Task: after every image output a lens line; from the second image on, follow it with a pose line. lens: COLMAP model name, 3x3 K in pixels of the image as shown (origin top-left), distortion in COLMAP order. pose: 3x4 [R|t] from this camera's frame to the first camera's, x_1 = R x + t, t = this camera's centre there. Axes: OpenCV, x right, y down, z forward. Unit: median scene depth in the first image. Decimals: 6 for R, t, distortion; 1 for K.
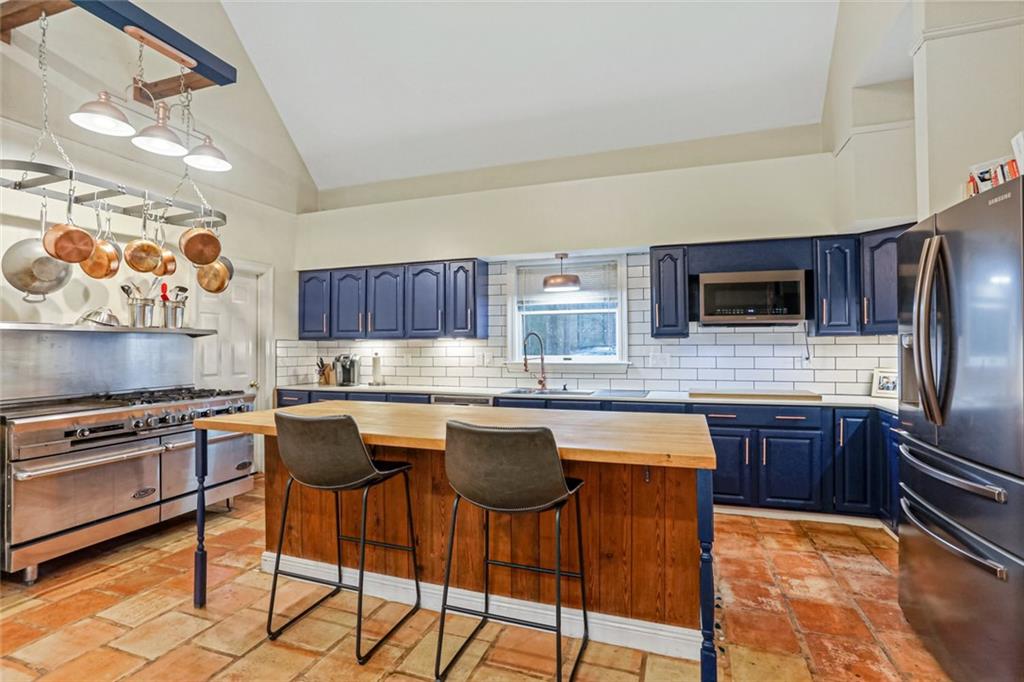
lens RADIAL K [[503.6, 0, 512.3], [0, 503.6, 346.7], [0, 0, 1]] dist [-0.017626, 0.000399]
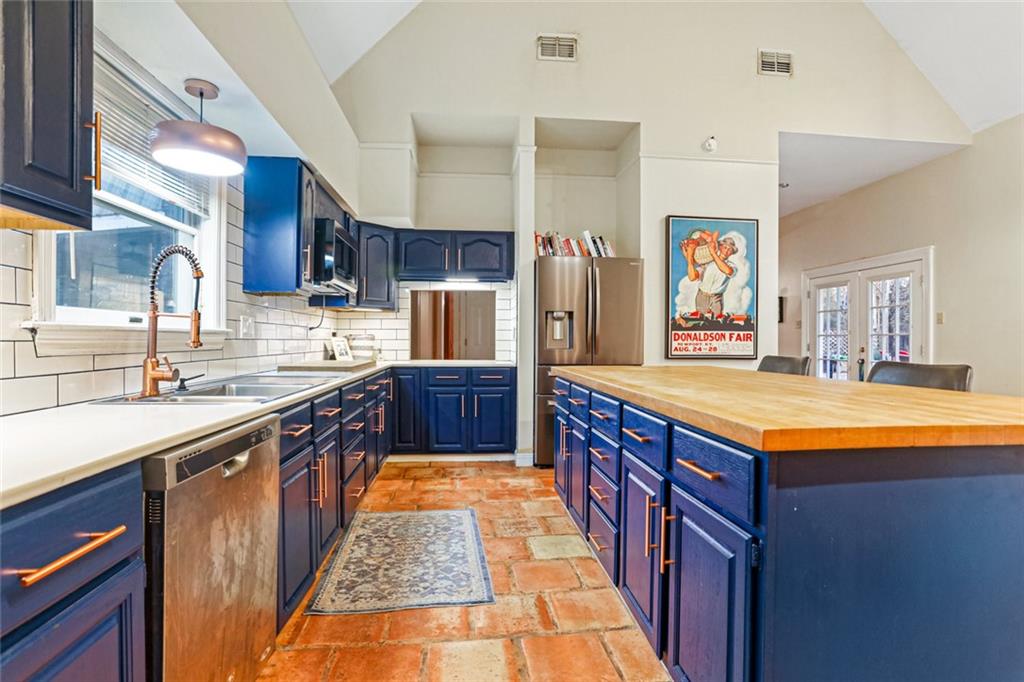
lens RADIAL K [[503.6, 0, 513.3], [0, 503.6, 342.9], [0, 0, 1]] dist [-0.017626, 0.000399]
pose [[-0.441389, -0.006828, 0.897290, -0.648499], [-0.023404, 0.999718, -0.003905, 0.061767], [-0.897010, -0.022724, -0.441425, 1.468134]]
